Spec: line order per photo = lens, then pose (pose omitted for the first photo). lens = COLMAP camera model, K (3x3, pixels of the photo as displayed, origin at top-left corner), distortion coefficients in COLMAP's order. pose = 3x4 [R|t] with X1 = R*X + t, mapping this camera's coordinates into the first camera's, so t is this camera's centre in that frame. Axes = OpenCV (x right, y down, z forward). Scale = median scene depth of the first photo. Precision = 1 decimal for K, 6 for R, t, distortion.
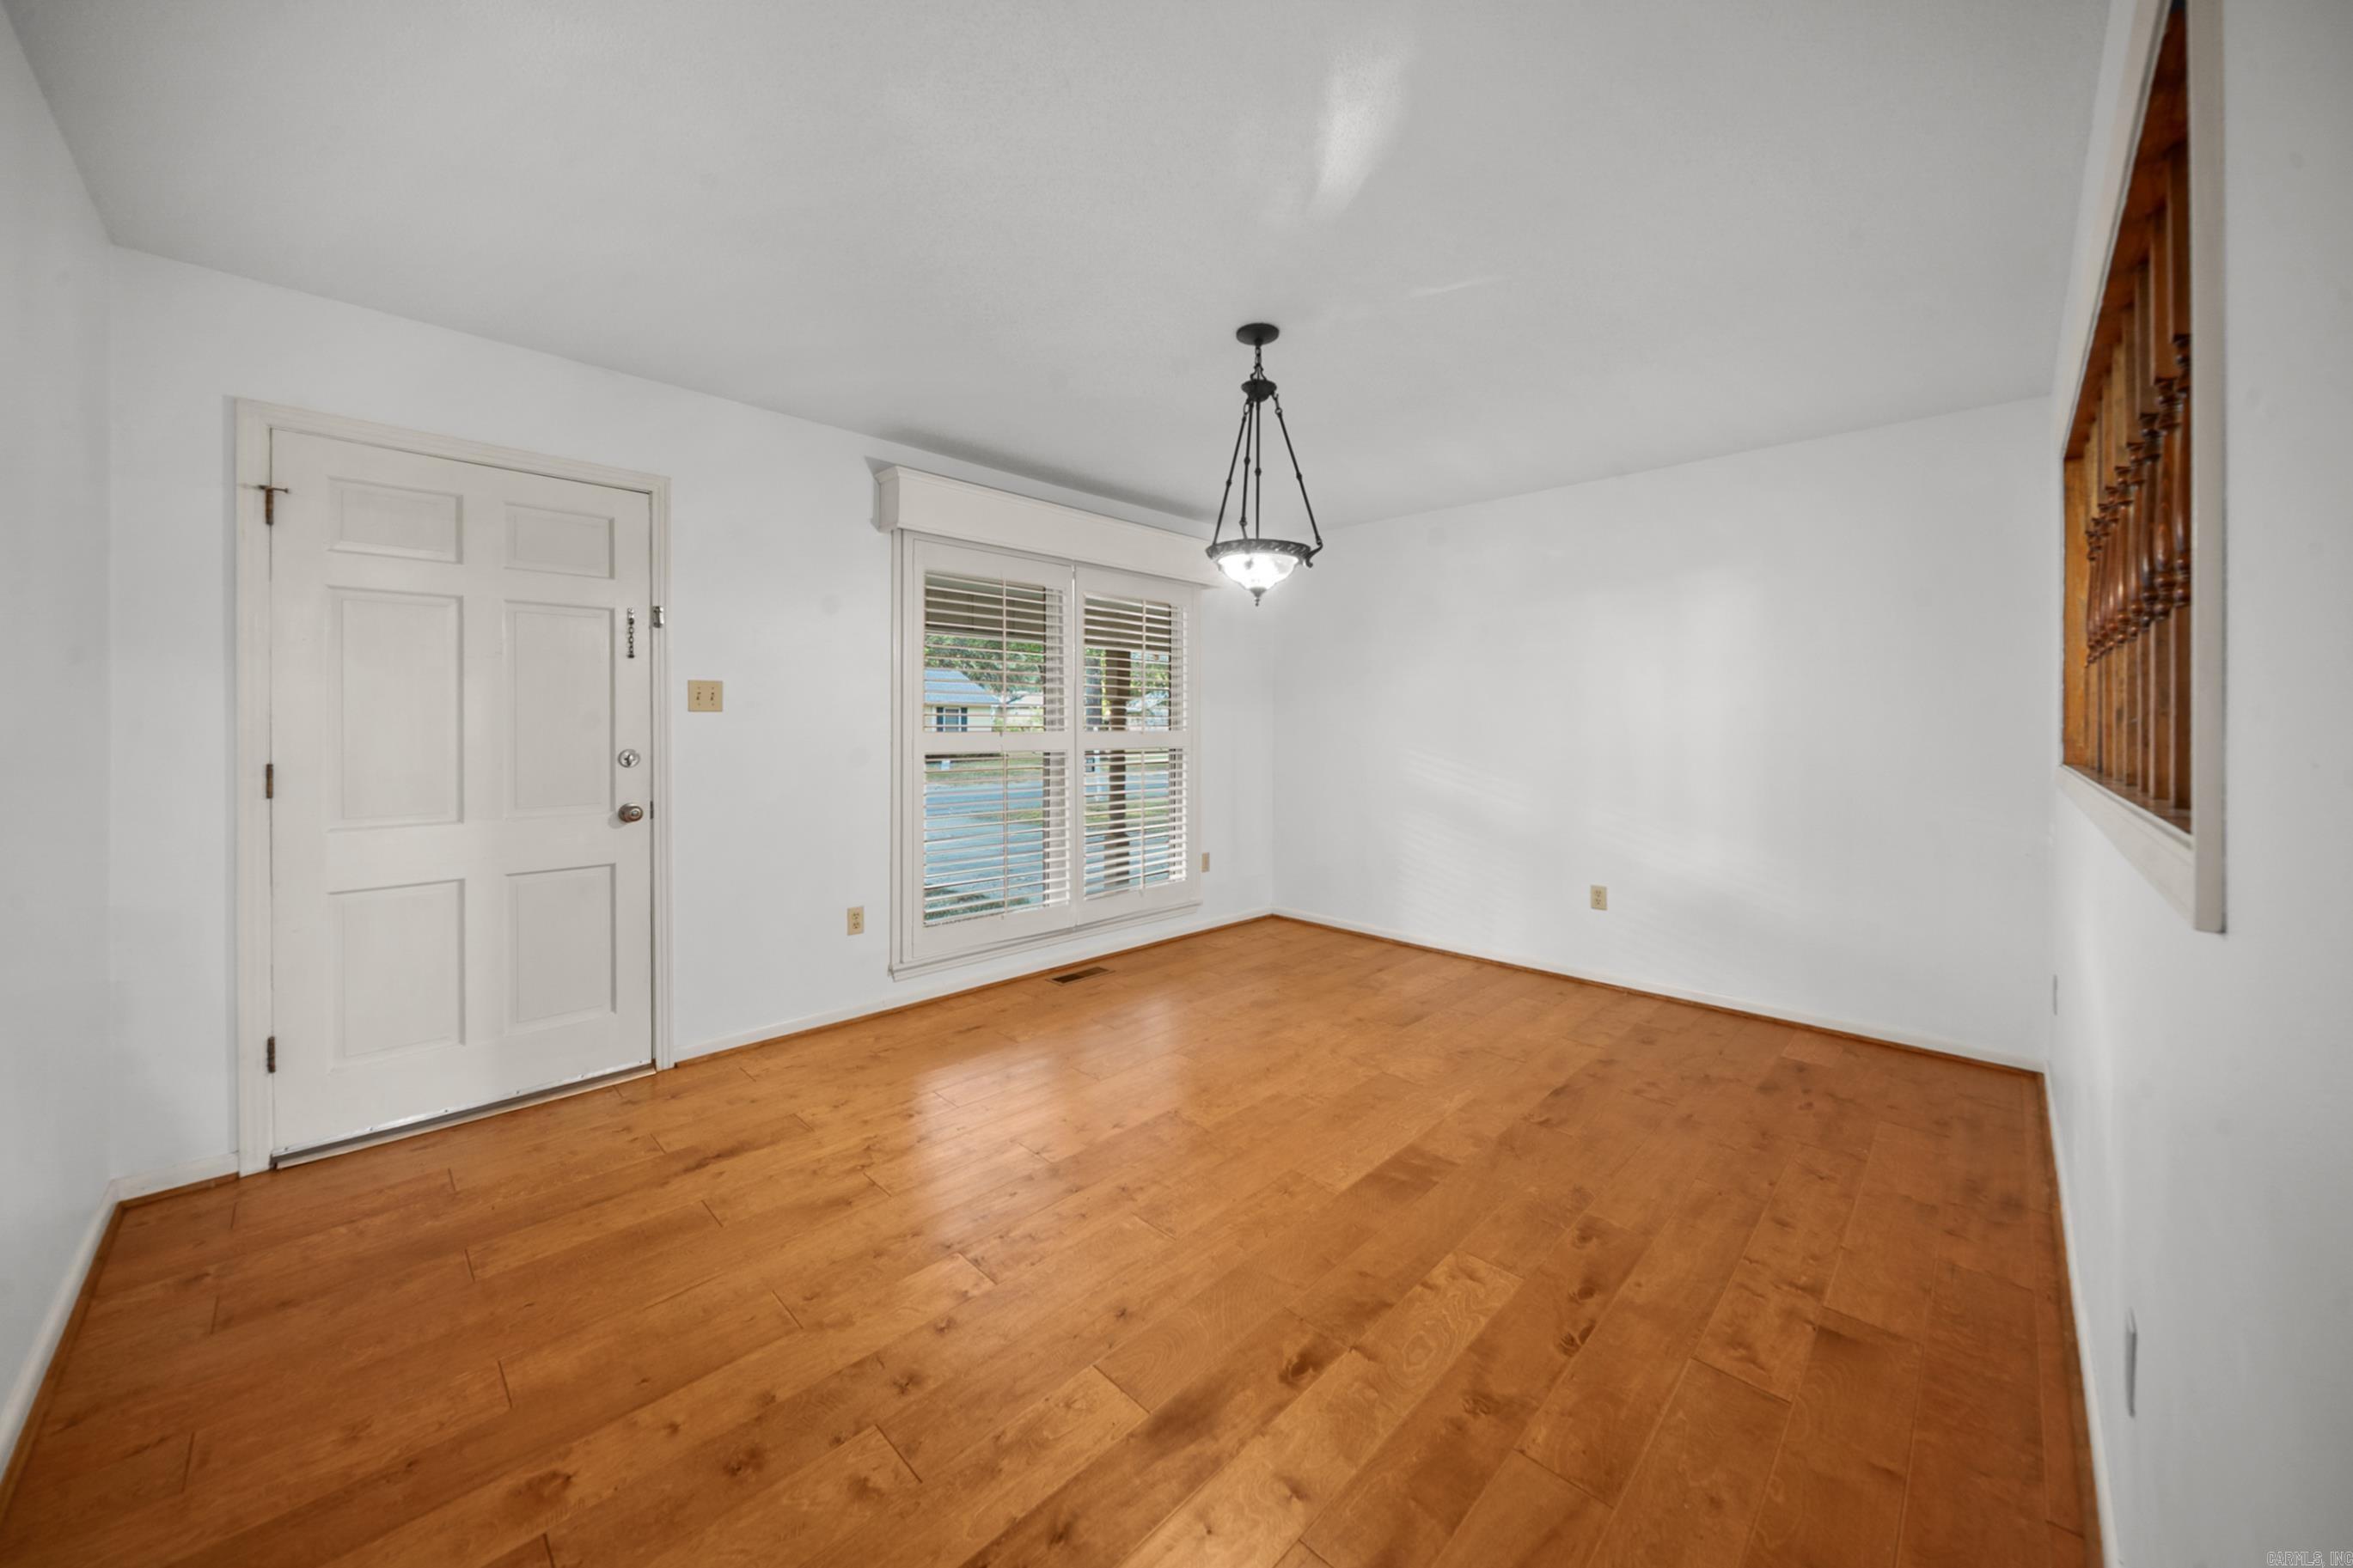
lens RADIAL K [[840.3, 0, 1170.1], [0, 840.3, 722.1], [0, 0, 1]] dist [-0.000871, -0.001242]
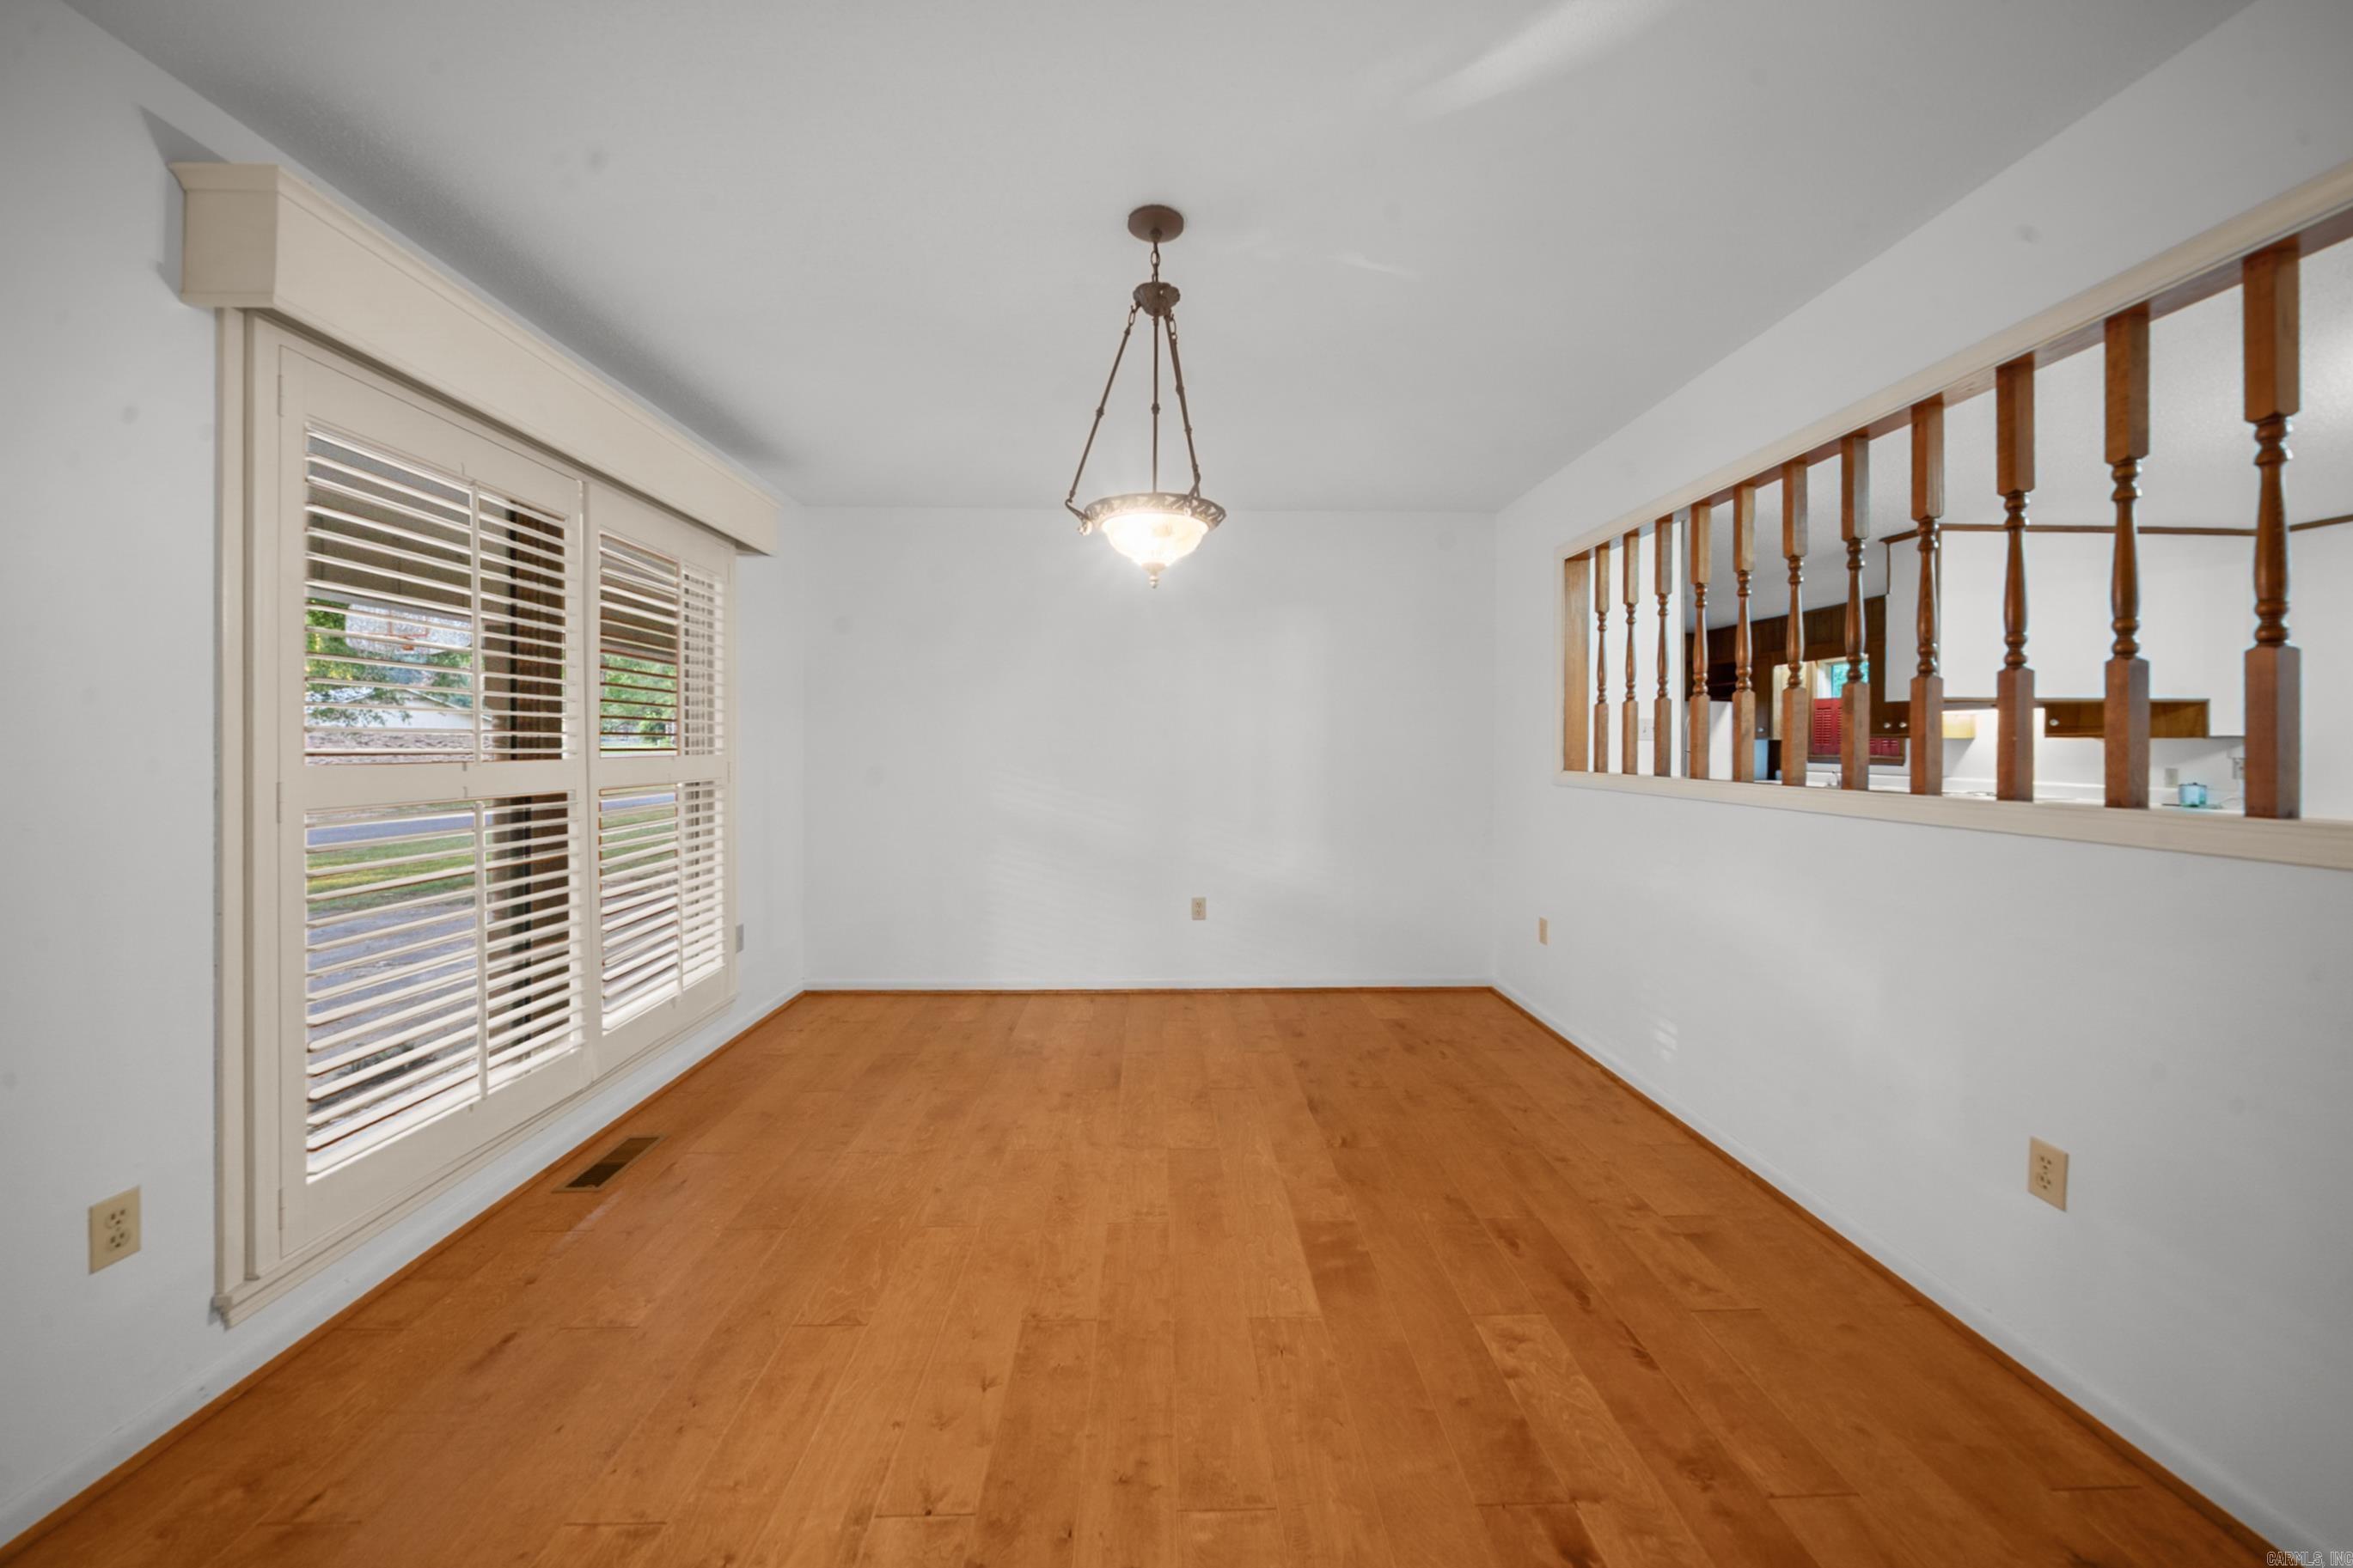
lens RADIAL K [[840.3, 0, 1181.9], [0, 840.3, 745.4], [0, 0, 1]] dist [-0.000871, -0.001242]
pose [[0.688697, -0.005953, 0.725024, -0.384276], [0.000670, 0.999971, 0.007574, -0.003958], [-0.725049, -0.004731, 0.688682, 0.425967]]
